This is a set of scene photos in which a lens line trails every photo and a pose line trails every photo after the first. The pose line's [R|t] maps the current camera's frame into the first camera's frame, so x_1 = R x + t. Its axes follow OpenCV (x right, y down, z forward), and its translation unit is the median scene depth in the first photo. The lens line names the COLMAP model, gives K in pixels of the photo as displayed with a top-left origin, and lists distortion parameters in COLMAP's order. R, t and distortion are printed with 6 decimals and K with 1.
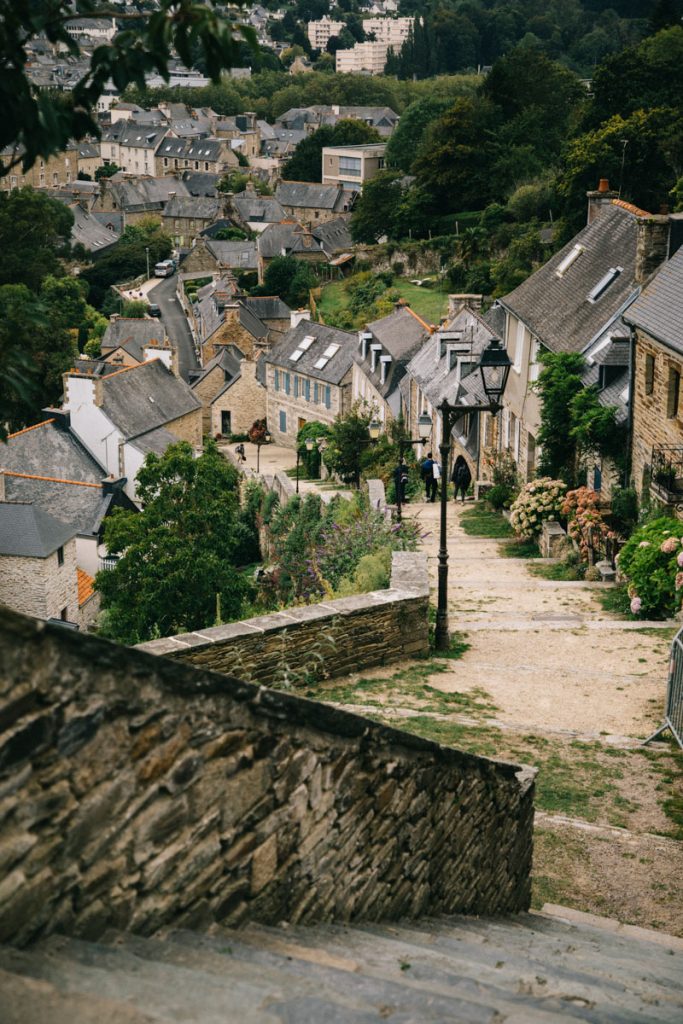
lens RADIAL K [[1414.8, 0, 341.5], [0, 1414.8, 512.0], [0, 0, 1]] dist [0.130179, -0.011533]
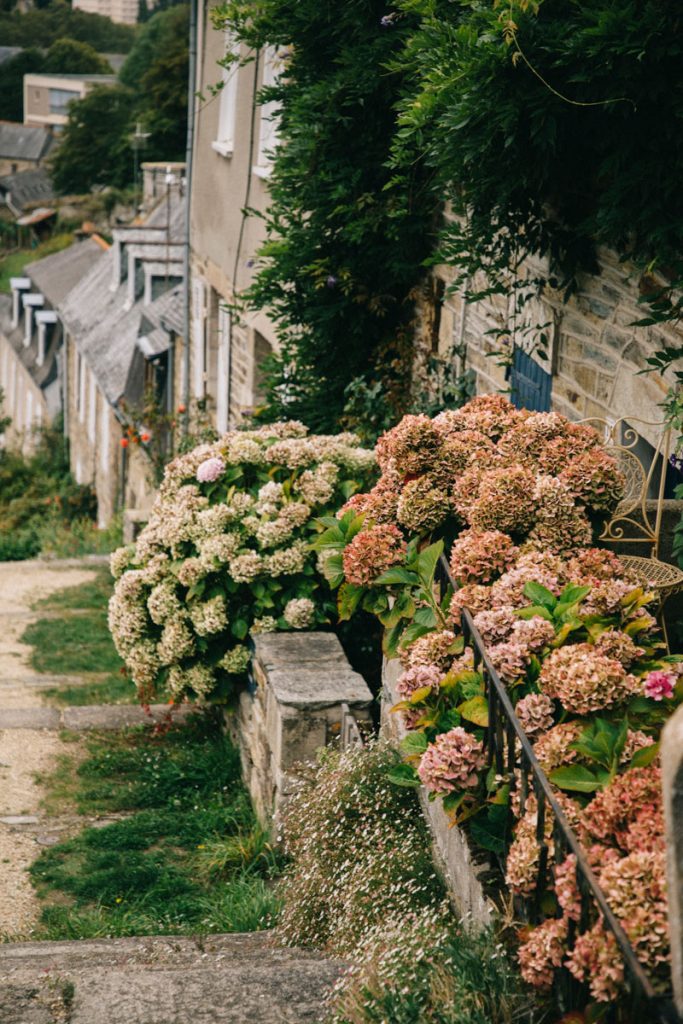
lens RADIAL K [[1414.8, 0, 341.5], [0, 1414.8, 512.0], [0, 0, 1]] dist [0.130179, -0.011533]
pose [[0.991066, 0.012402, 0.132795, 0.125669], [-0.003497, 0.997741, -0.067084, 0.003408], [-0.133327, 0.066020, 0.988871, 0.793838]]
